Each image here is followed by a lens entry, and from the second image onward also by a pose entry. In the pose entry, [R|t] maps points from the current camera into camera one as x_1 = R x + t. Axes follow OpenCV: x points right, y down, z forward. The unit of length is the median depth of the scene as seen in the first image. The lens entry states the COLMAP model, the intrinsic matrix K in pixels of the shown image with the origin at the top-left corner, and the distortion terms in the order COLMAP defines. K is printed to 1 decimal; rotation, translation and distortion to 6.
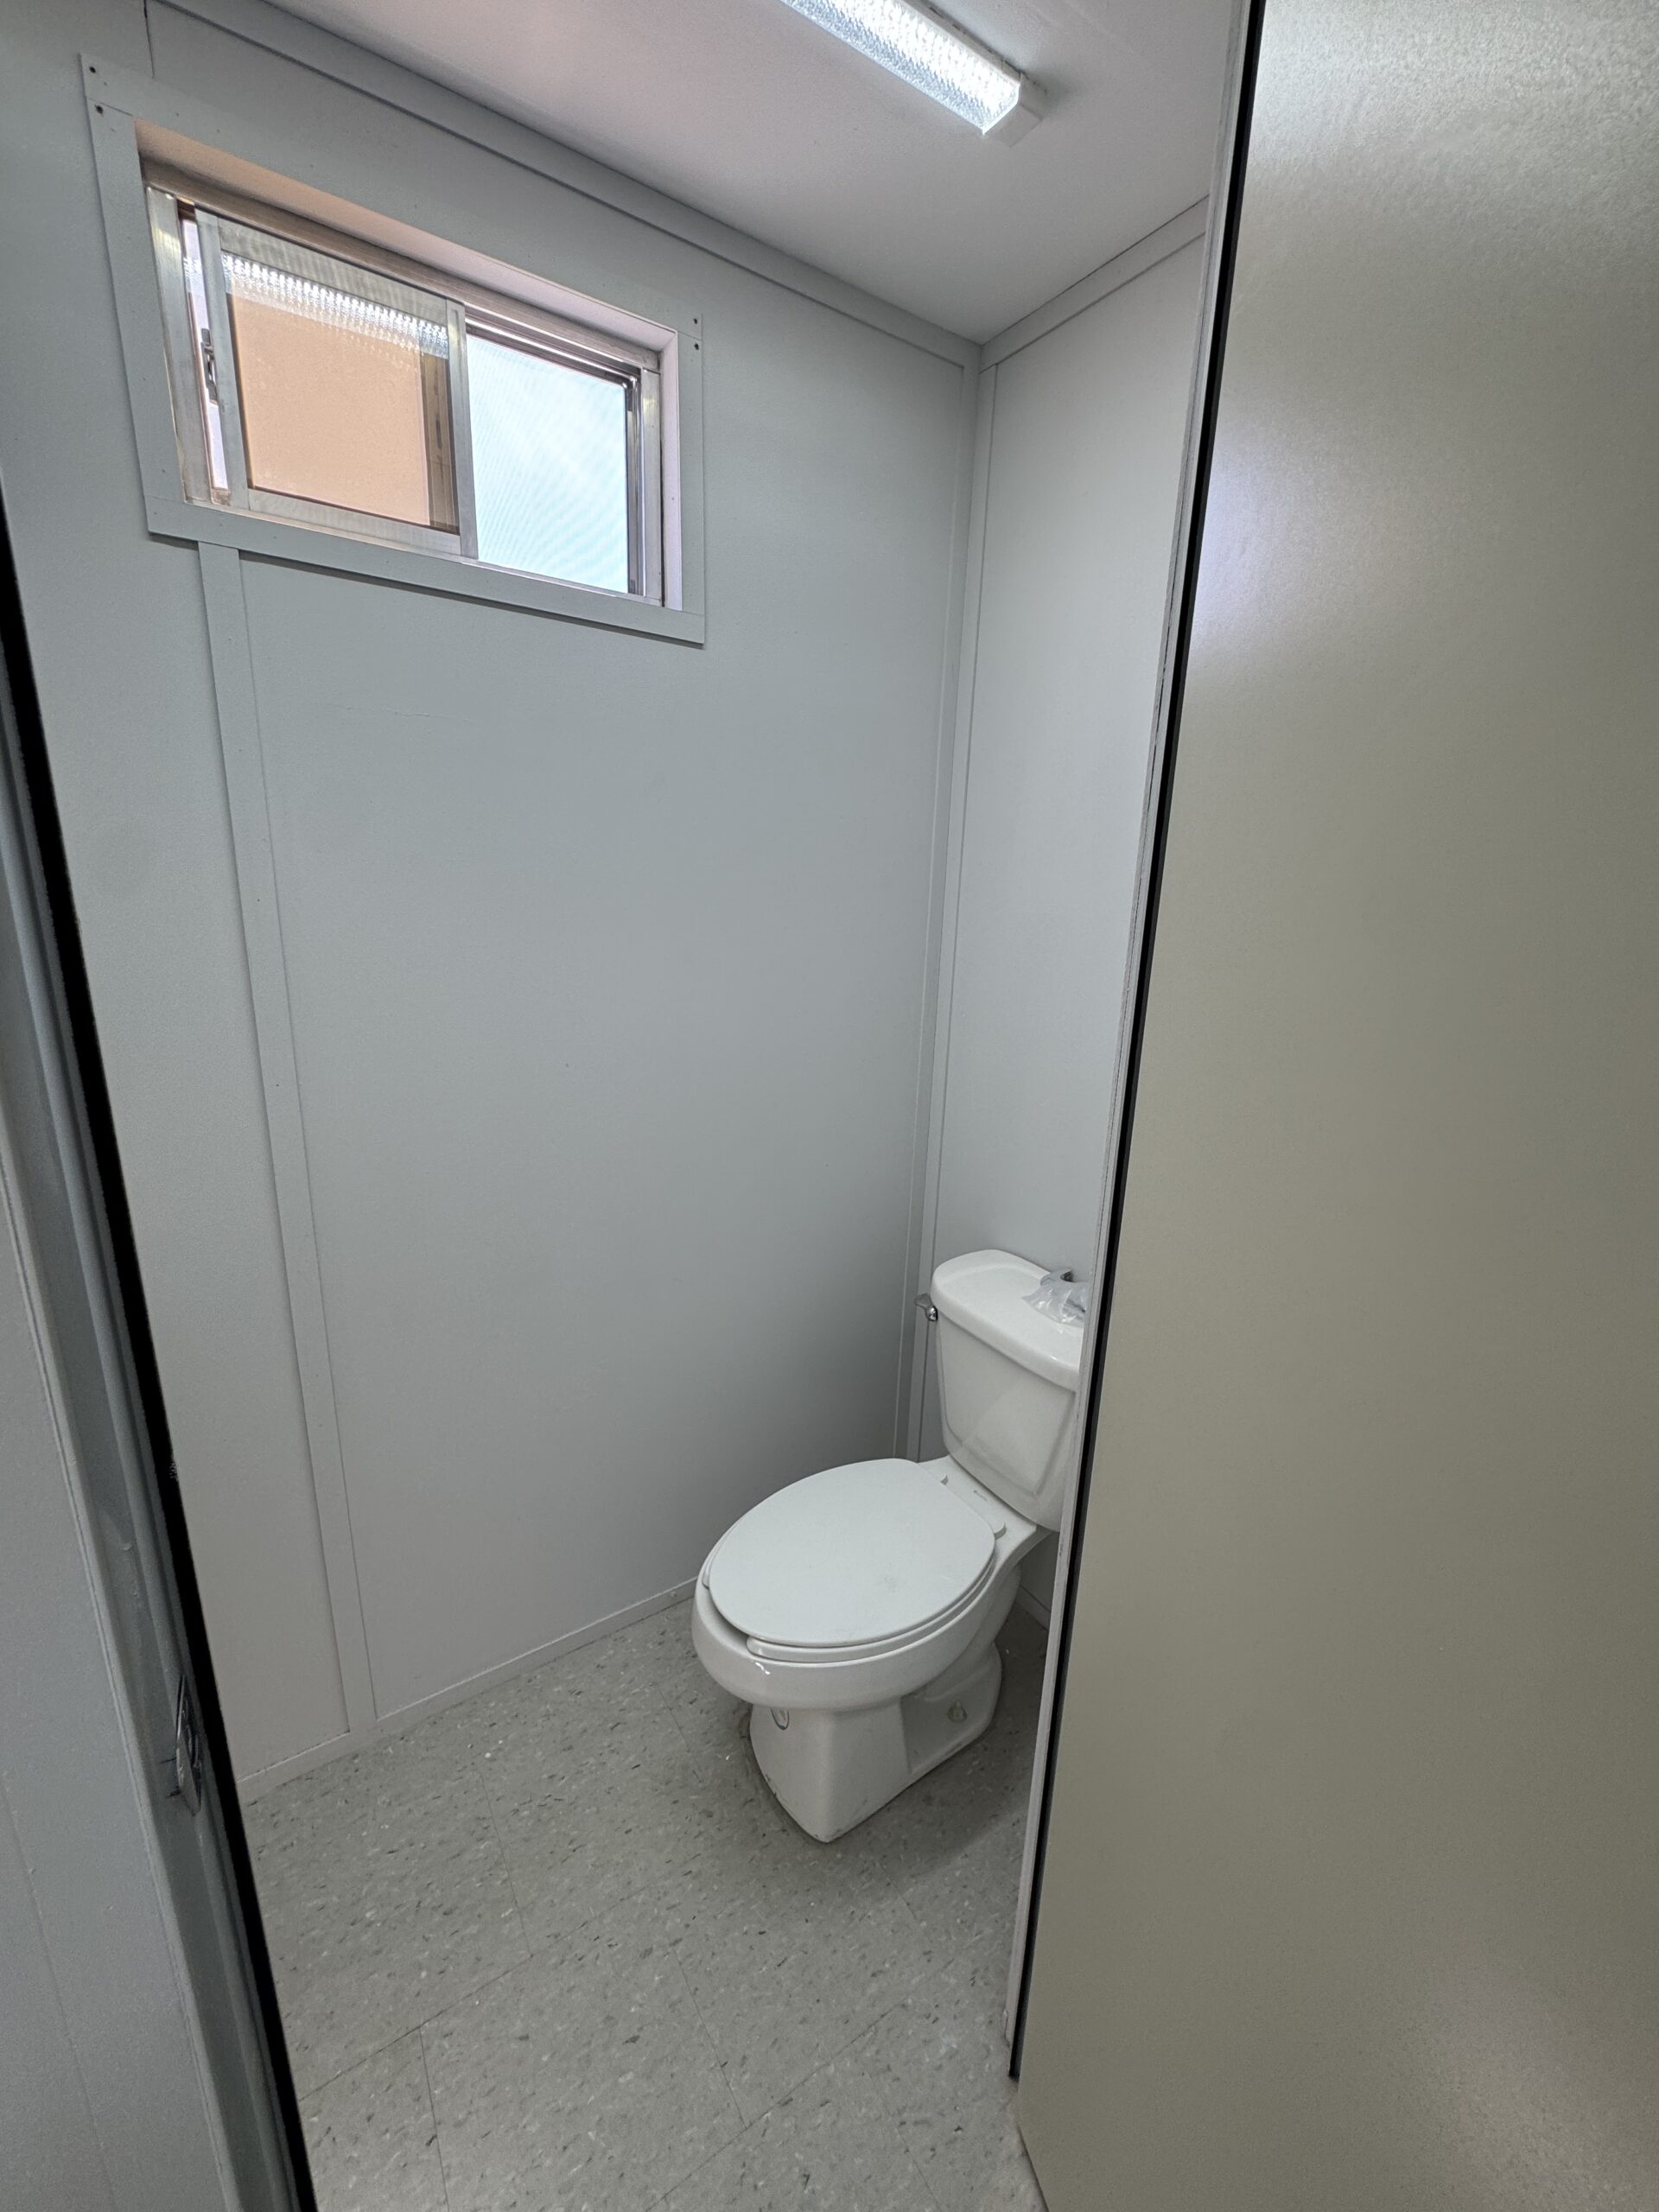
lens RADIAL K [[886.6, 0, 829.9], [0, 886.6, 1110.6], [0, 0, 1]] dist [-0.001643, 0.000361]
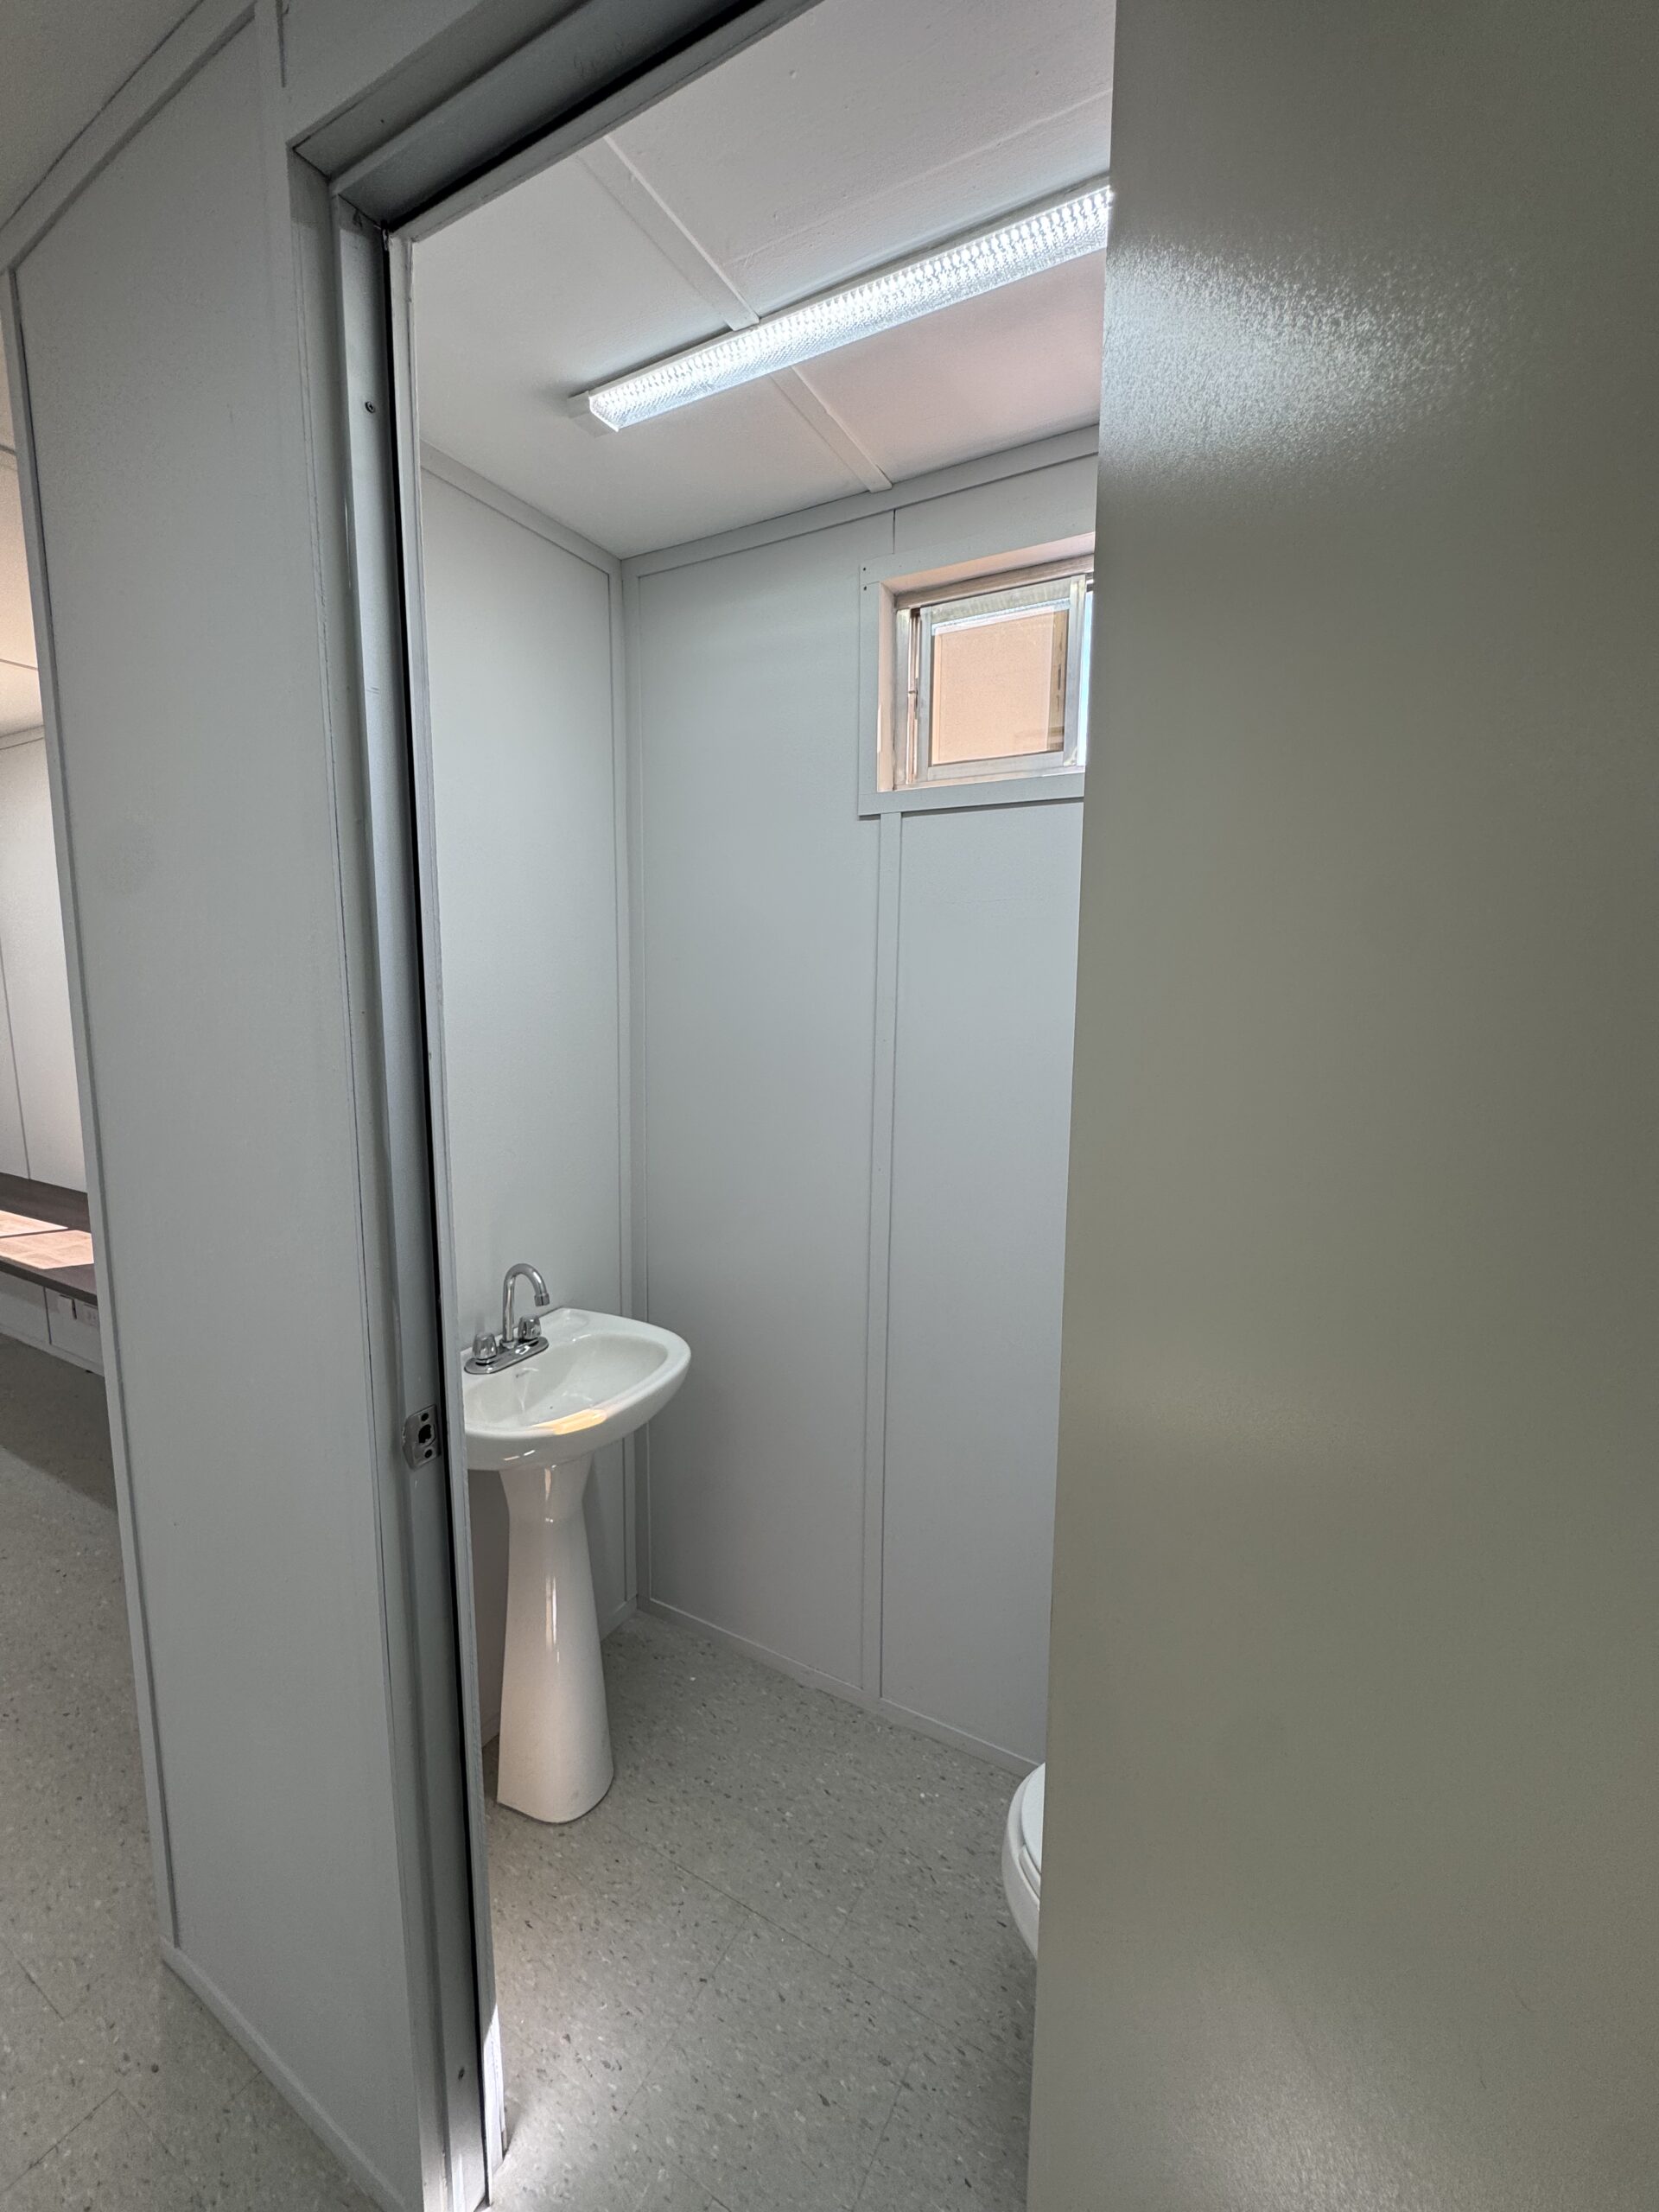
lens RADIAL K [[886.6, 0, 829.9], [0, 886.6, 1110.6], [0, 0, 1]] dist [-0.001643, 0.000361]
pose [[0.461441, 0.091011, -0.882490, 0.521075], [-0.218955, 0.975636, -0.013872, -0.075917], [0.859727, 0.199627, 0.470126, 0.236609]]
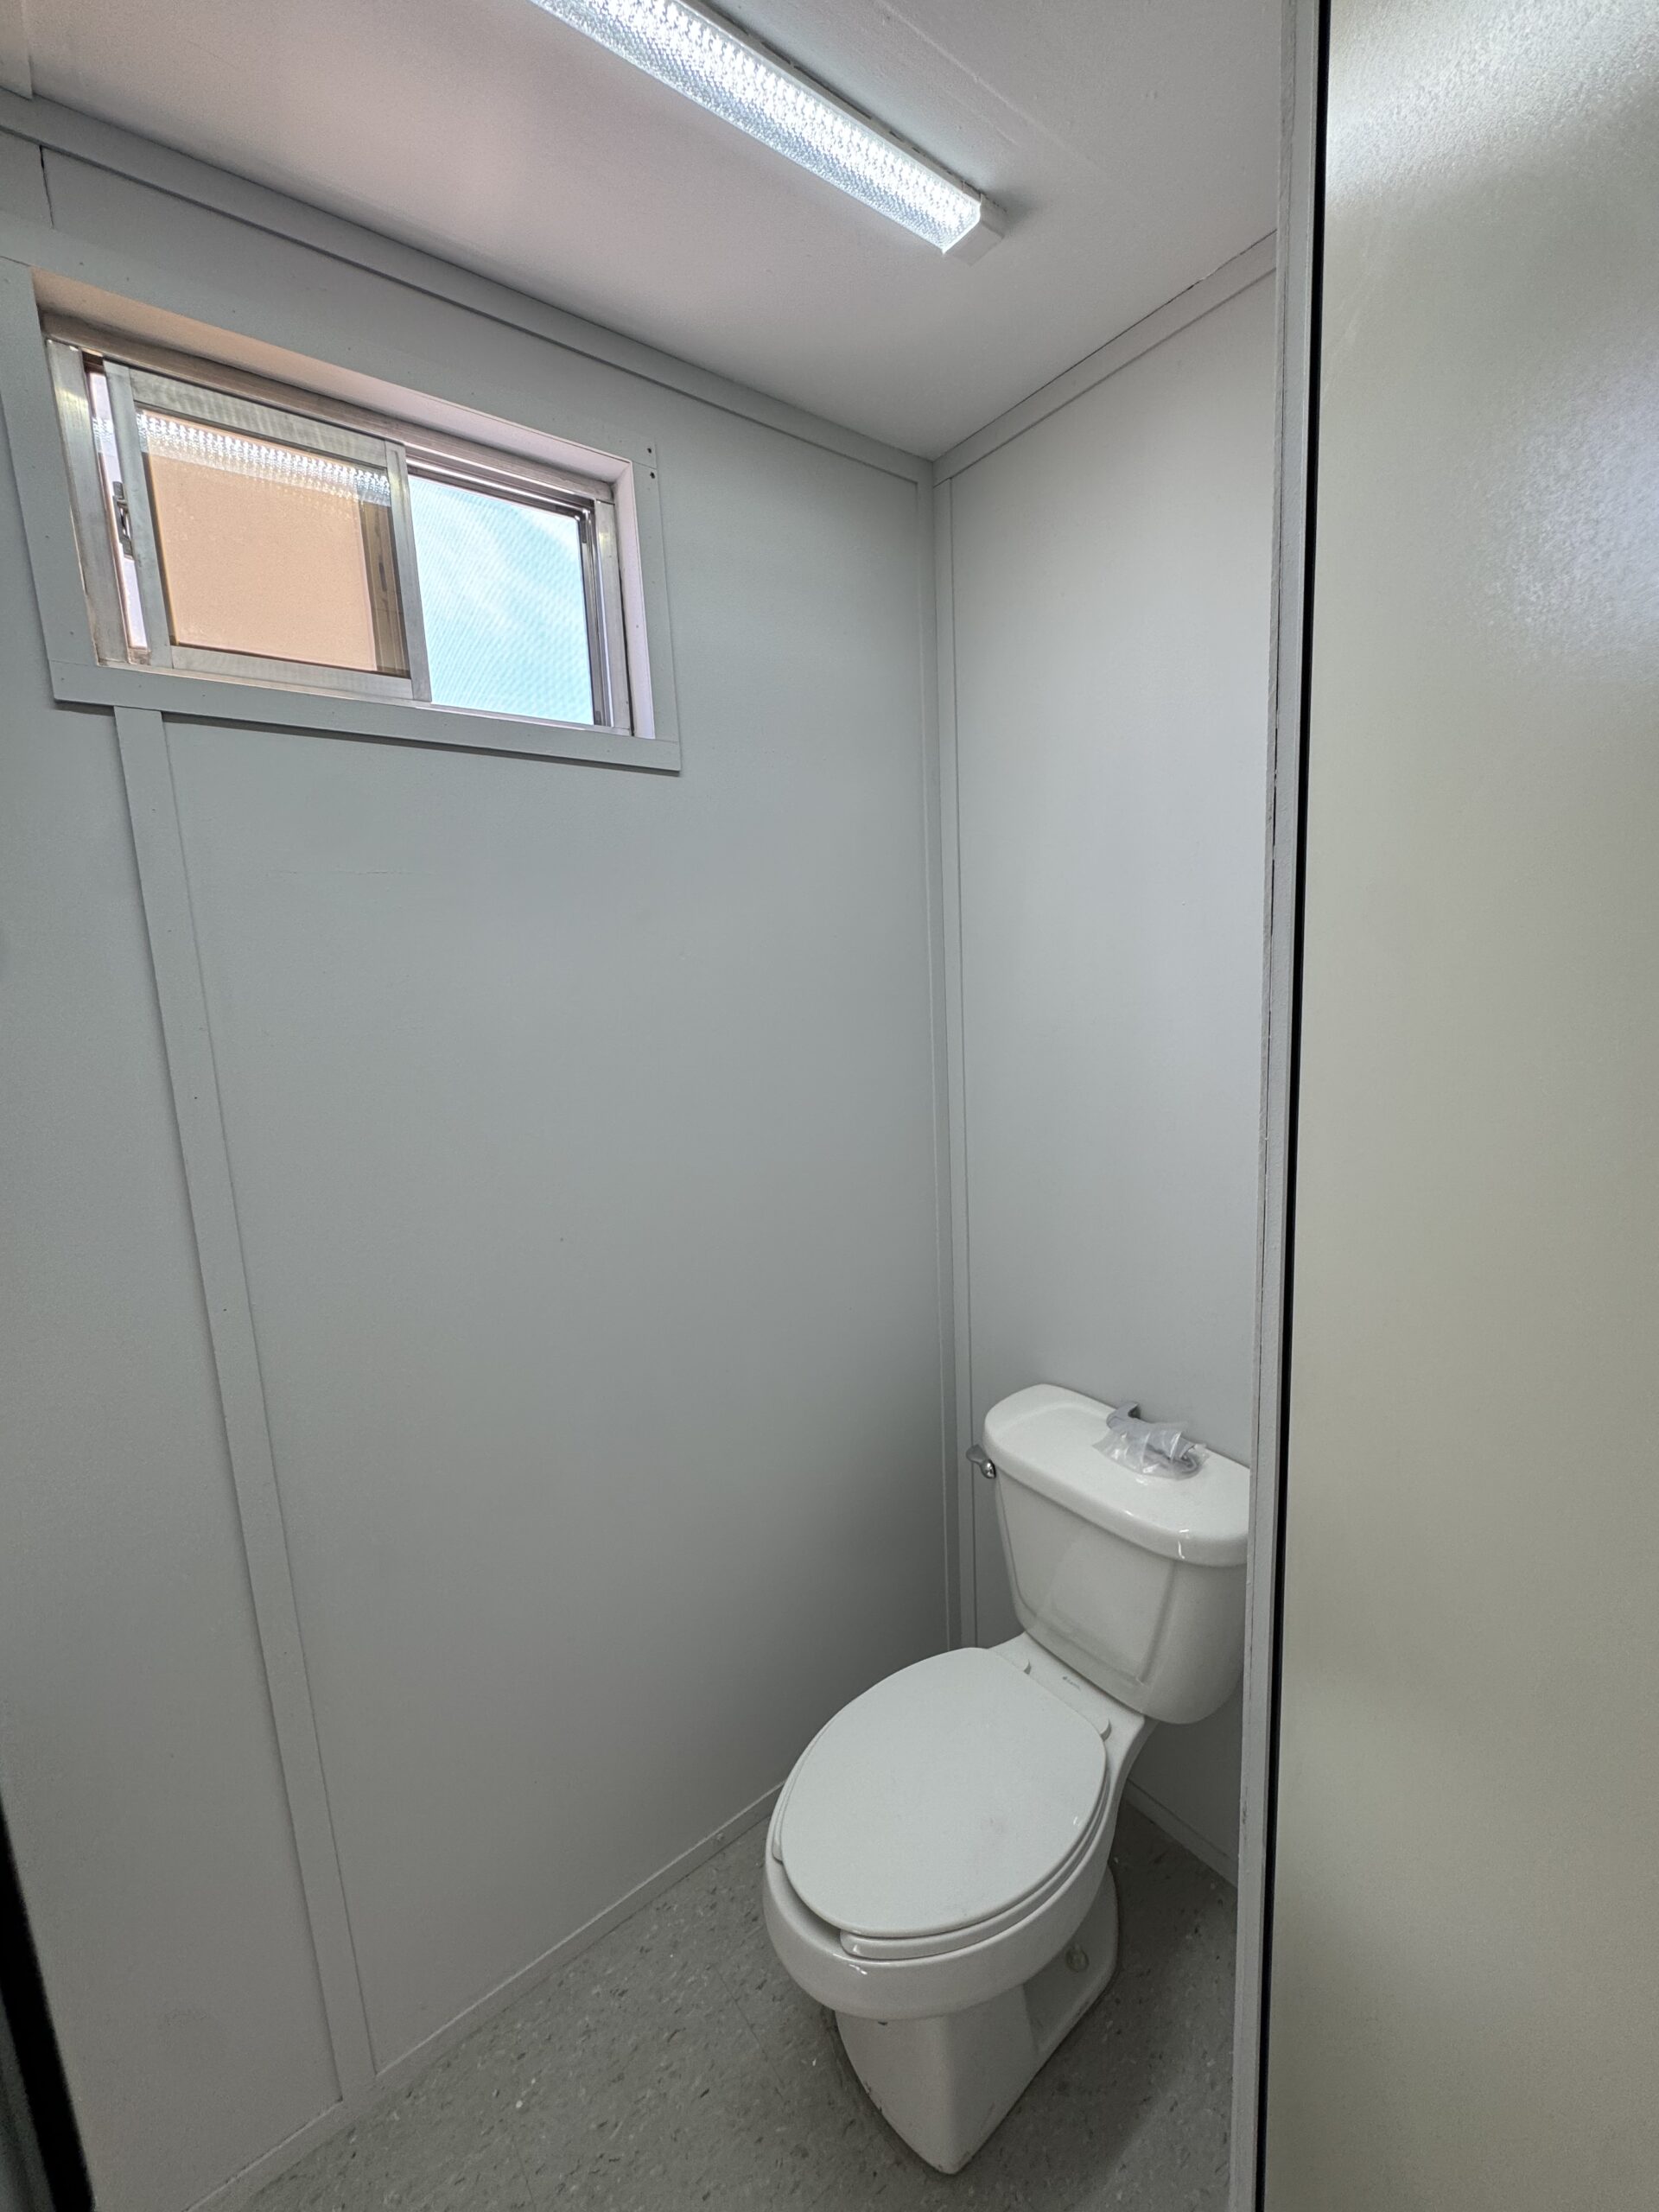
lens RADIAL K [[887.3, 0, 827.9], [0, 887.3, 1109.3], [0, 0, 1]] dist [-0.001601, 0.000053]
pose [[0.994345, -0.091848, 0.053302, -0.074565], [0.096590, 0.990826, -0.094526, -0.076220], [-0.044131, 0.099140, 0.994094, 0.108184]]
